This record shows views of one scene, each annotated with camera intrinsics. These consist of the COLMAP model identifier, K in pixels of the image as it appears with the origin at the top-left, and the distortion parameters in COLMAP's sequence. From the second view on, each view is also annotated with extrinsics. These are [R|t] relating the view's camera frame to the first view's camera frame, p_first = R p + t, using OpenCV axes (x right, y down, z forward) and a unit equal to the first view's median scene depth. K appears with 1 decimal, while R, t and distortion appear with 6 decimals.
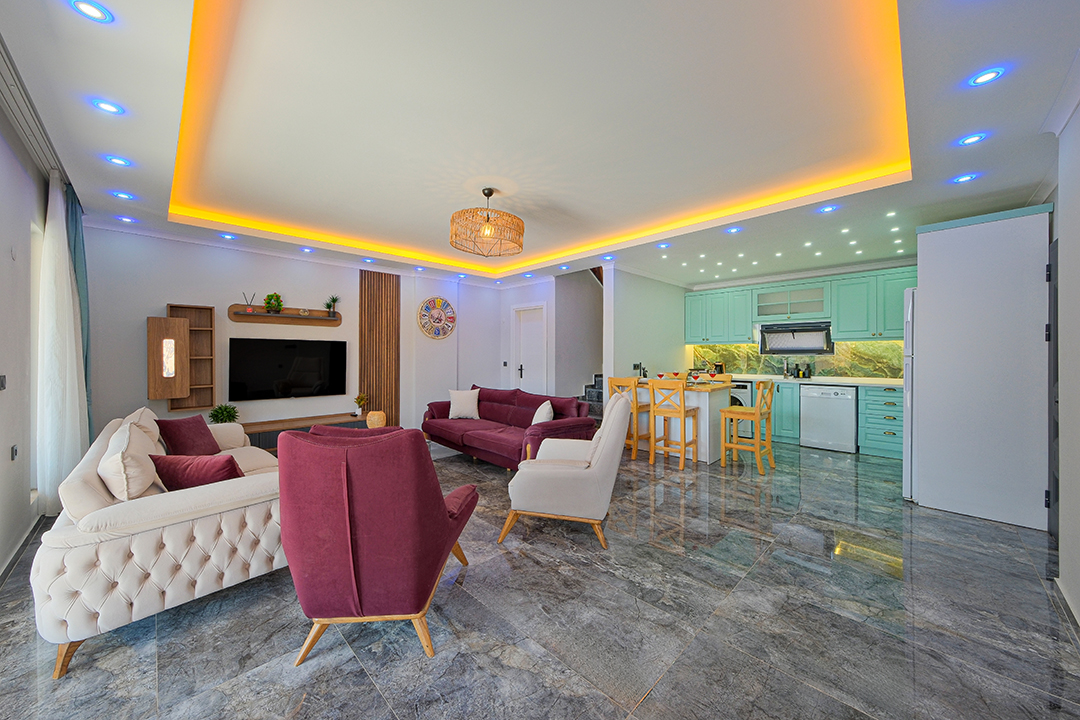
lens RADIAL K [[387.2, 0, 538.3], [0, 387.2, 354.2], [0, 0, 1]] dist [-0.000785, -0.000028]
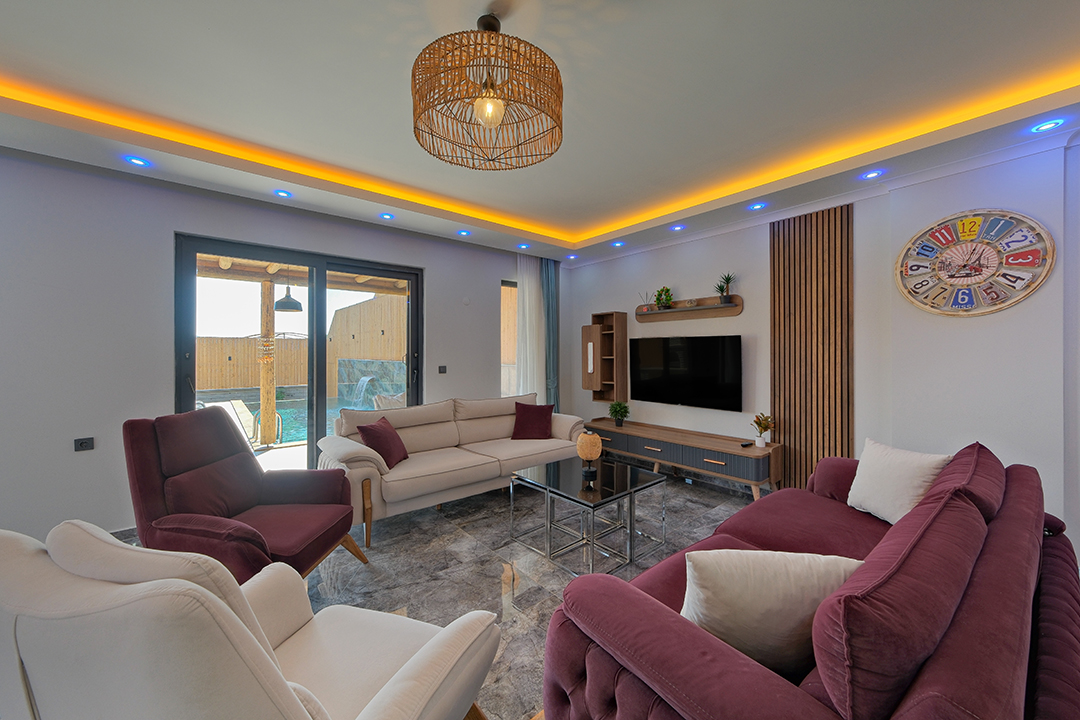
lens RADIAL K [[387.2, 0, 538.3], [0, 387.2, 354.2], [0, 0, 1]] dist [-0.000785, -0.000028]
pose [[-0.097999, -0.000200, -0.995186, 0.257085], [0.002481, 0.999997, -0.000445, -0.000100], [0.995183, -0.002513, -0.097999, 0.792444]]
